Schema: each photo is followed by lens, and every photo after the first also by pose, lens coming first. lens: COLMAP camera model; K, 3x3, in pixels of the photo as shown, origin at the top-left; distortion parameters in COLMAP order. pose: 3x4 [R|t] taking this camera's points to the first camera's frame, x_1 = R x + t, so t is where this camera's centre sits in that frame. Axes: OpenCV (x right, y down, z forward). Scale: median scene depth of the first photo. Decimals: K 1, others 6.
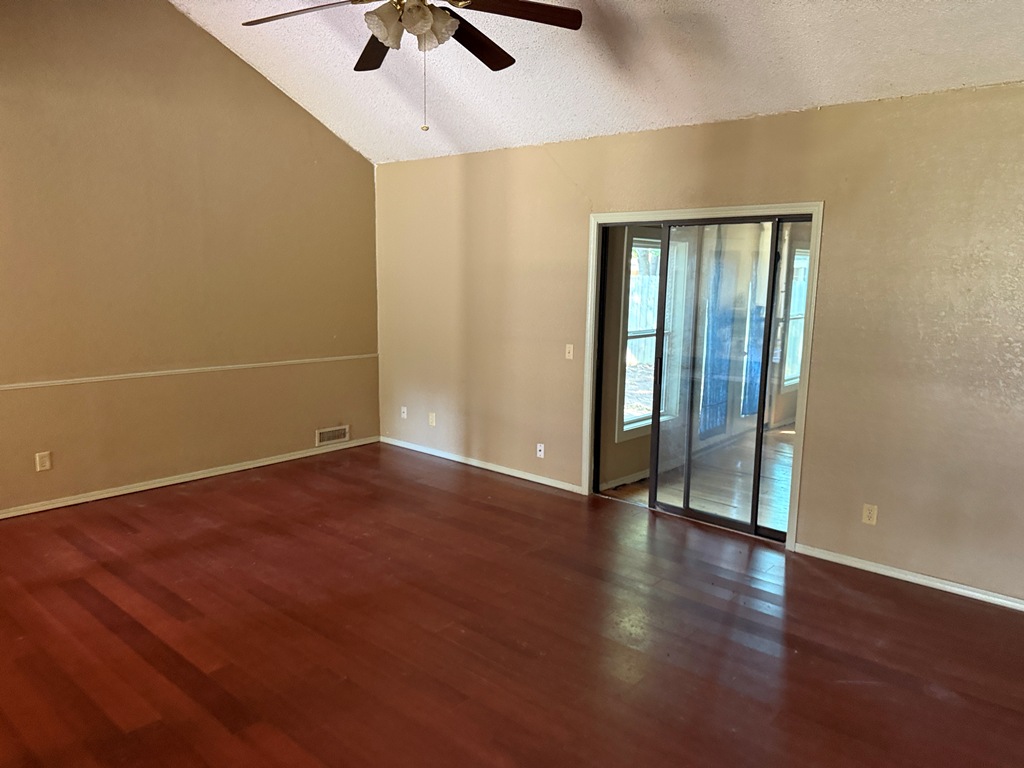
lens RADIAL K [[724.5, 0, 511.8], [0, 724.5, 388.9], [0, 0, 1]] dist [0.011615, 0.000738]
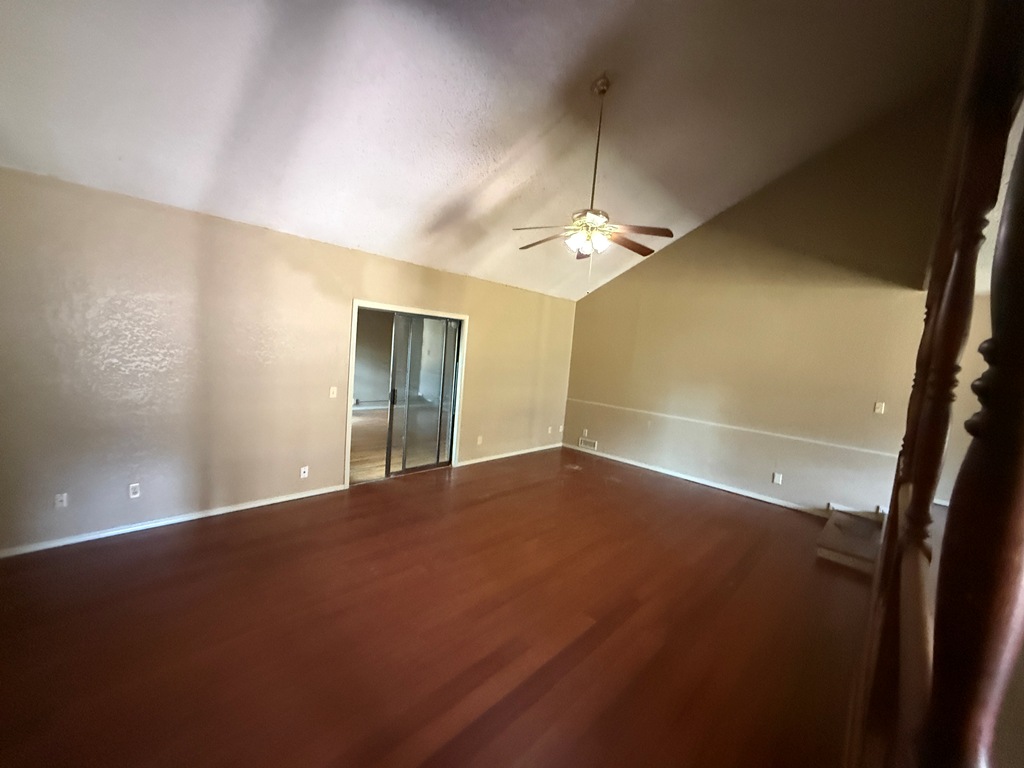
lens RADIAL K [[408.0, 0, 512.0], [0, 408.0, 383.1], [0, 0, 1]] dist [-0.001634, -0.000182]
pose [[0.023850, -0.096073, 0.995088, -0.694571], [0.084519, 0.992002, 0.093750, -0.114278], [-0.996136, 0.081868, 0.031779, 0.629137]]
